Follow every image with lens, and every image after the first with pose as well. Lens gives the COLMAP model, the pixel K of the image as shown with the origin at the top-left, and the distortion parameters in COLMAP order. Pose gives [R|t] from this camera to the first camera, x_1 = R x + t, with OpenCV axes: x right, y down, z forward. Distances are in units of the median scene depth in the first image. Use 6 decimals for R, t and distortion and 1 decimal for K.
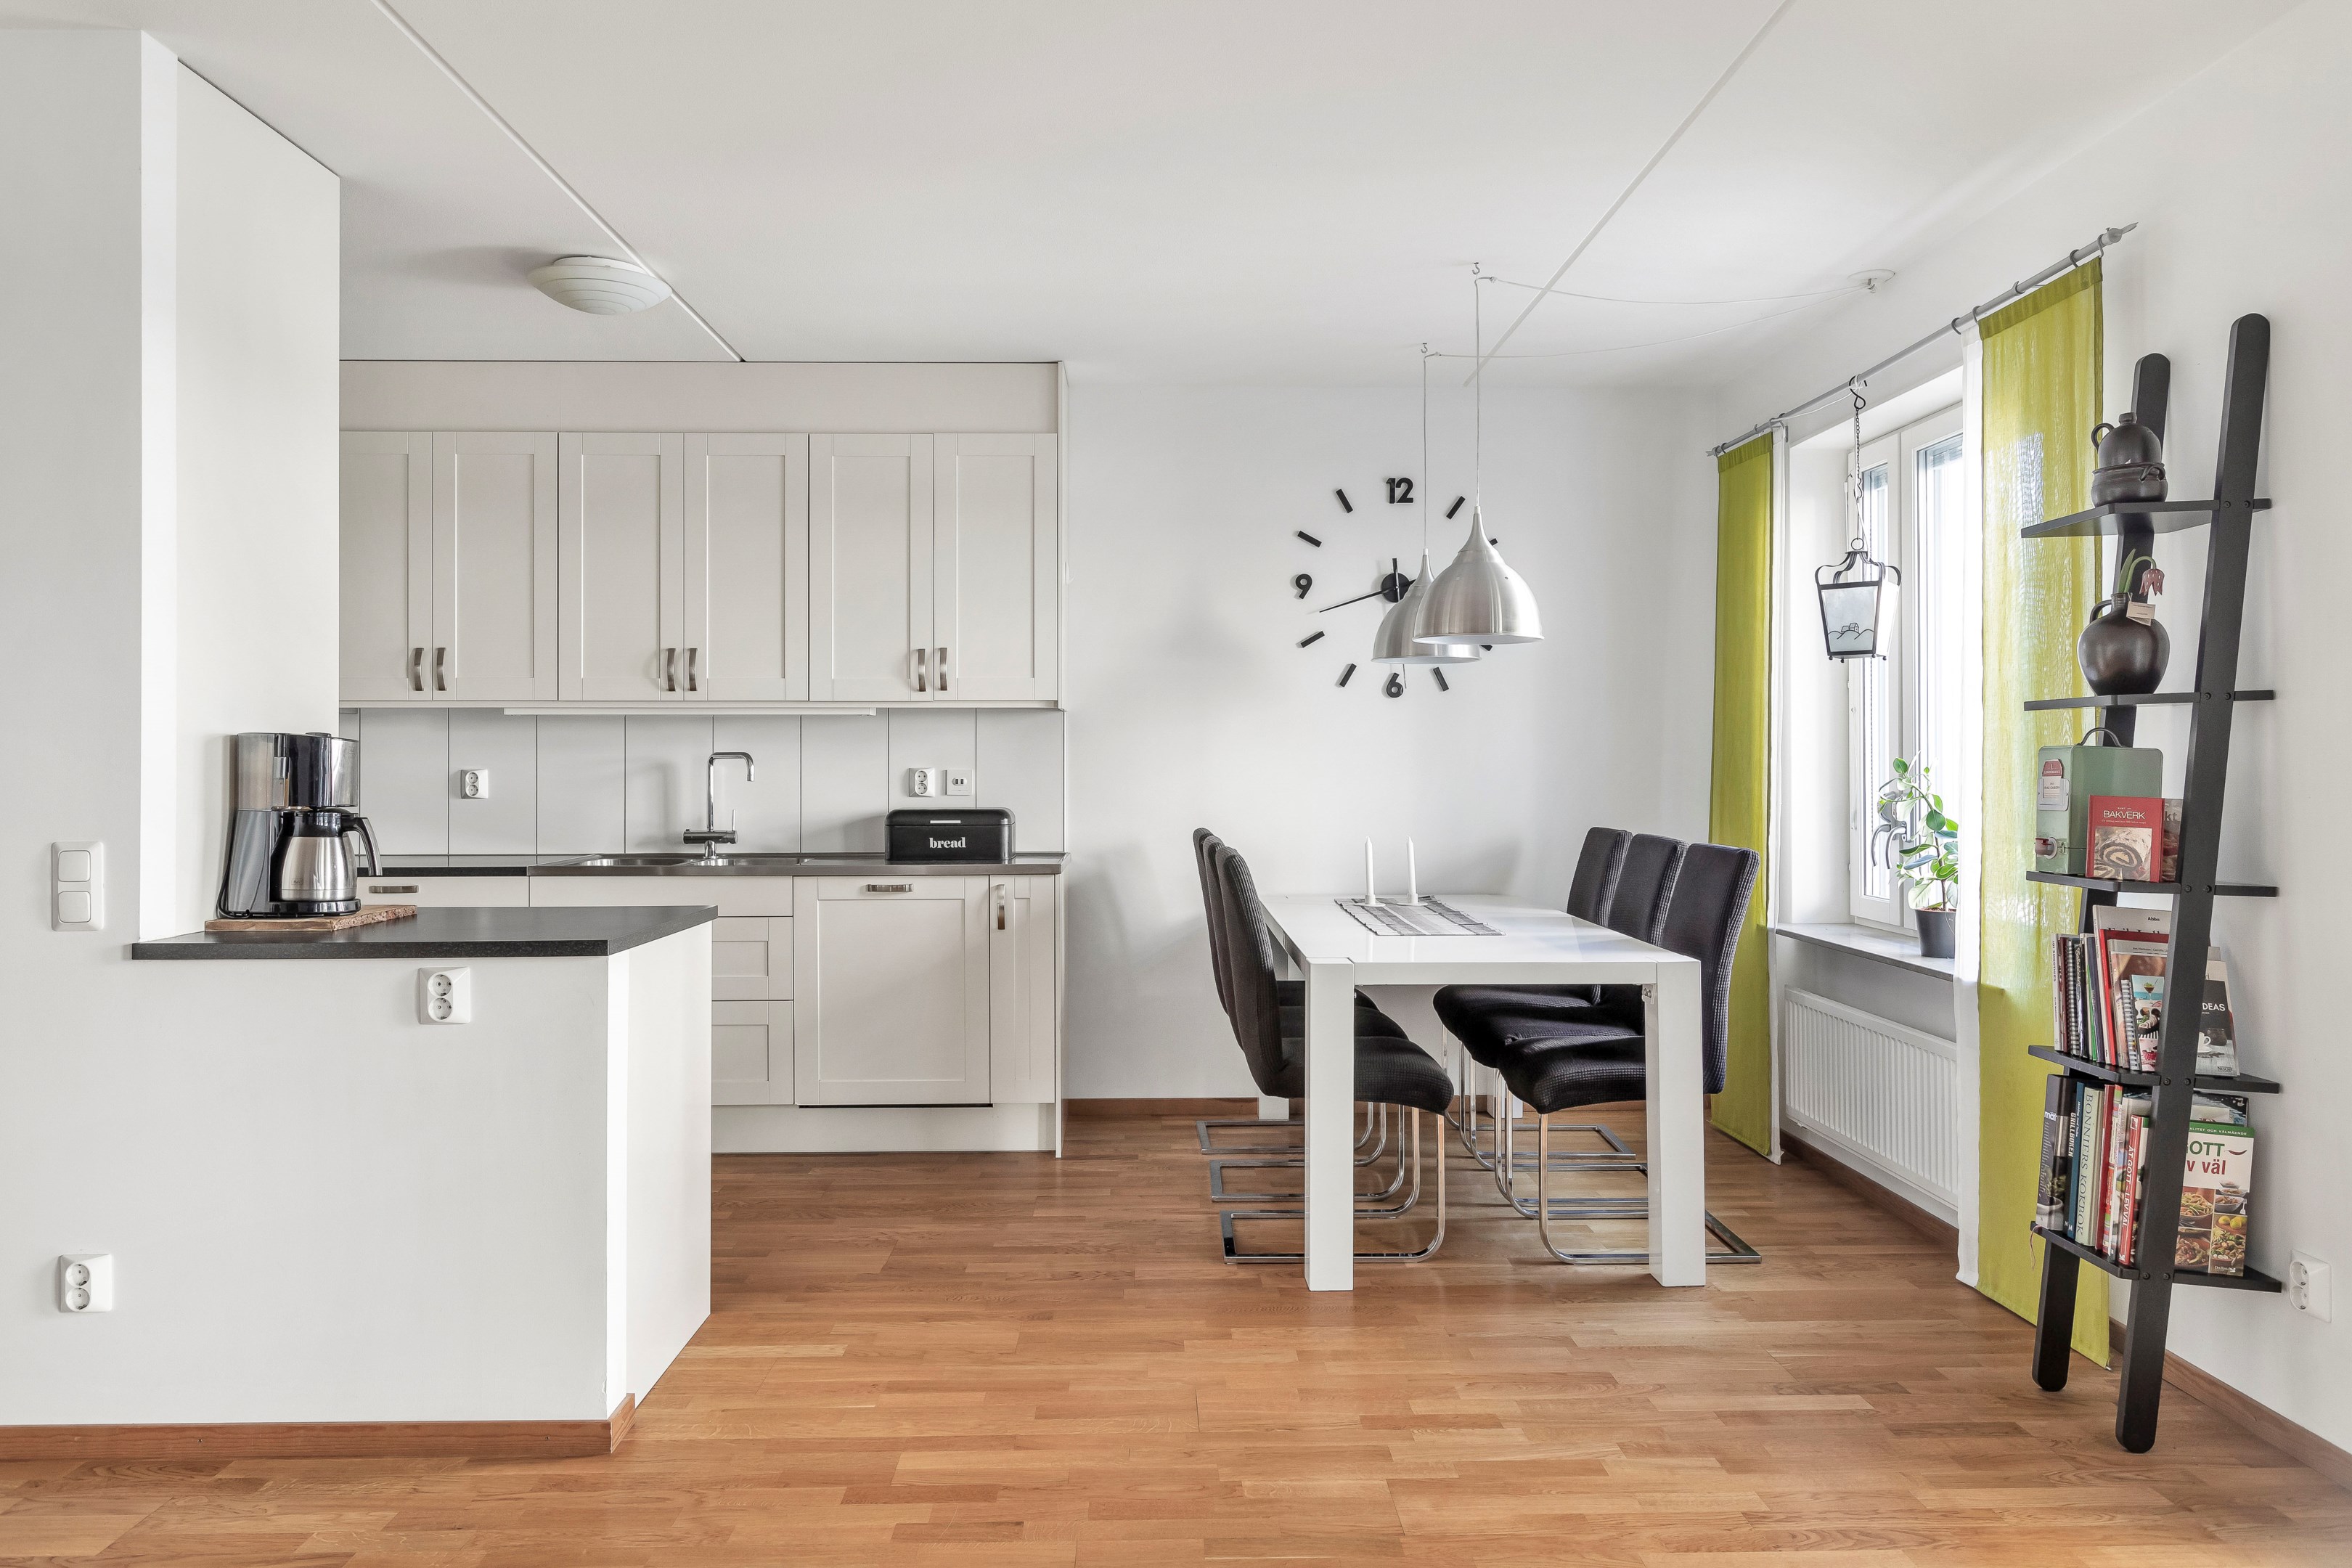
lens RADIAL K [[1568.8, 0, 1170.4], [0, 1568.8, 761.5], [0, 0, 1]] dist [-0.002633, -0.001571]
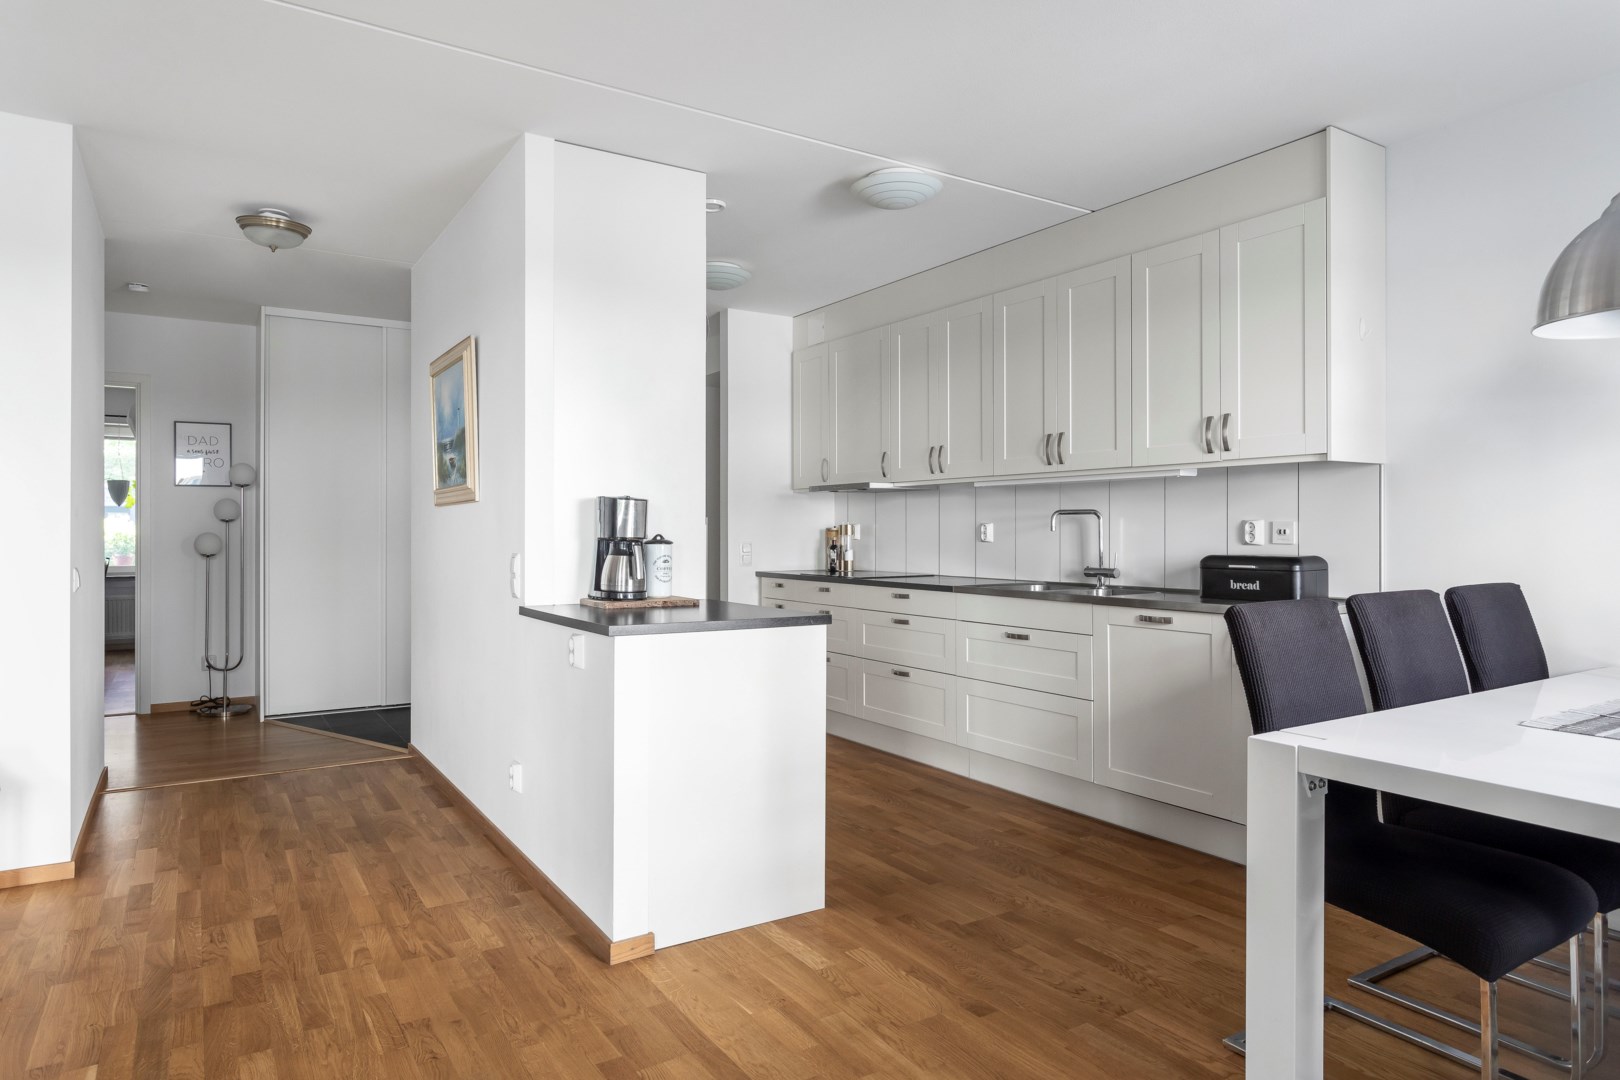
lens RADIAL K [[967.6, 0, 808.1], [0, 967.6, 531.7], [0, 0, 1]] dist [-0.004927, -0.001738]
pose [[0.520642, 0.002759, -0.853771, 0.400006], [0.000347, 0.999994, 0.003443, 0.014616], [0.853775, -0.002089, 0.520638, 0.503606]]
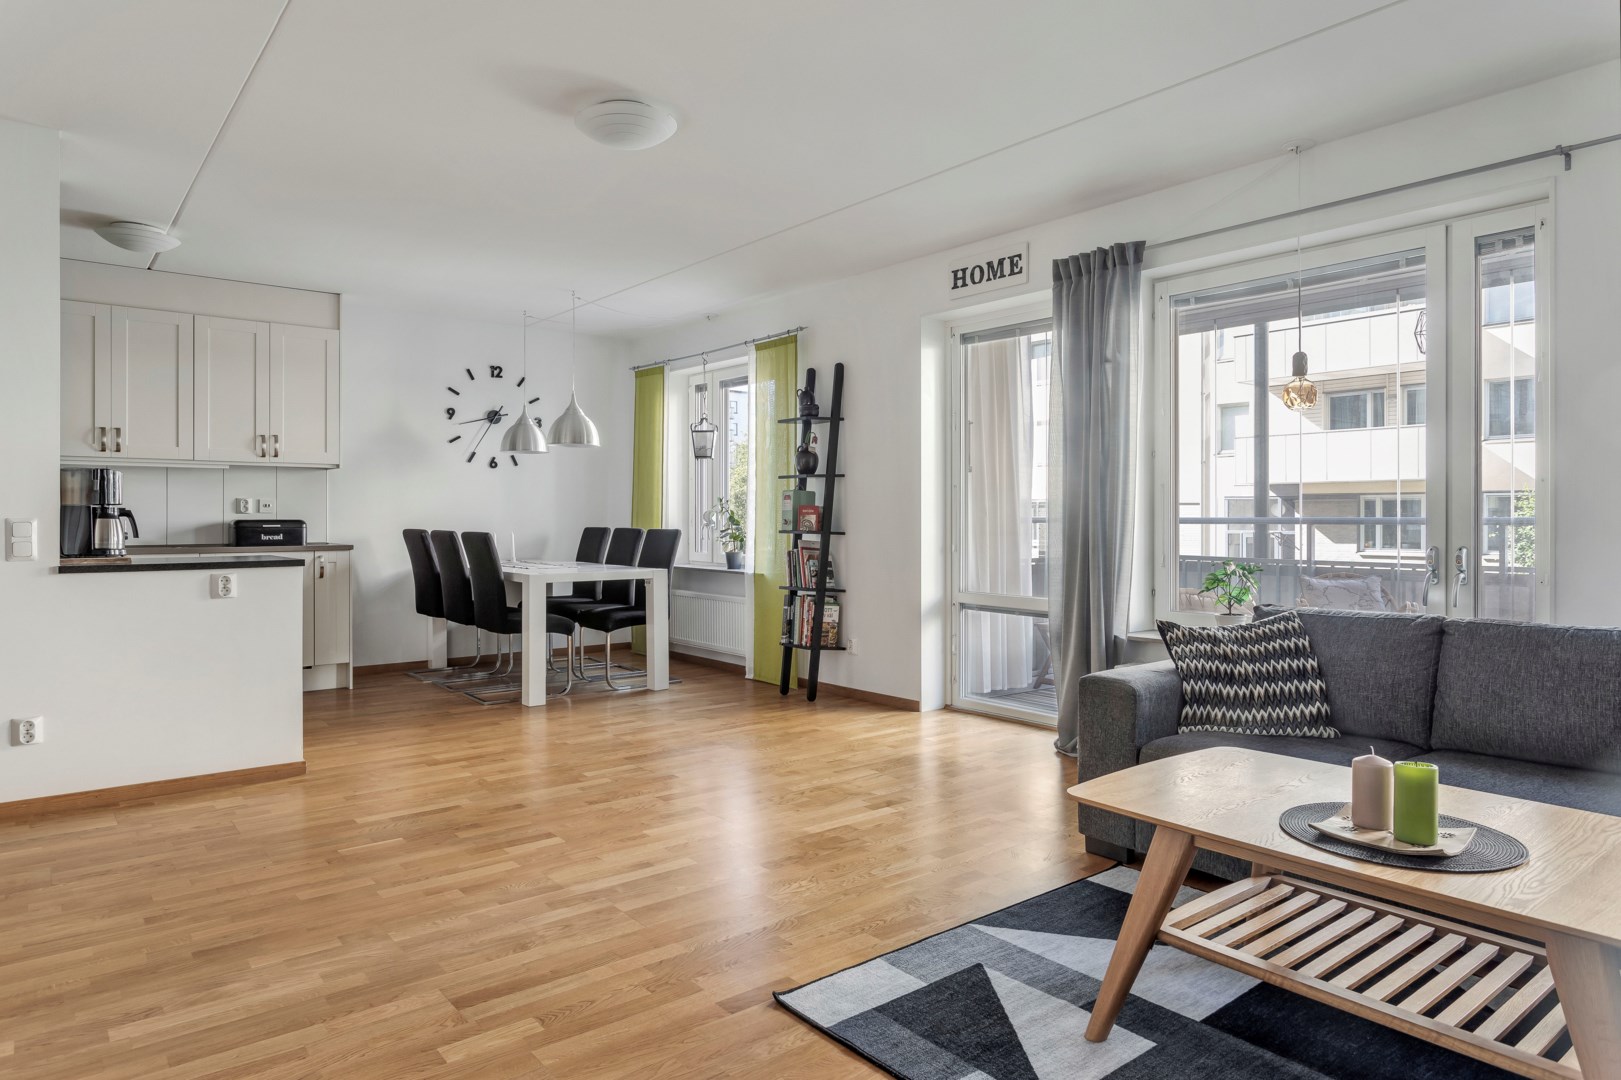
lens RADIAL K [[1005.9, 0, 814.2], [0, 1005.9, 528.3], [0, 0, 1]] dist [0.003719, 0.001813]
pose [[0.790172, -0.004951, 0.612865, -0.511875], [-0.002442, 0.999934, 0.011226, 0.035716], [-0.612880, -0.010367, 0.790108, -0.512639]]
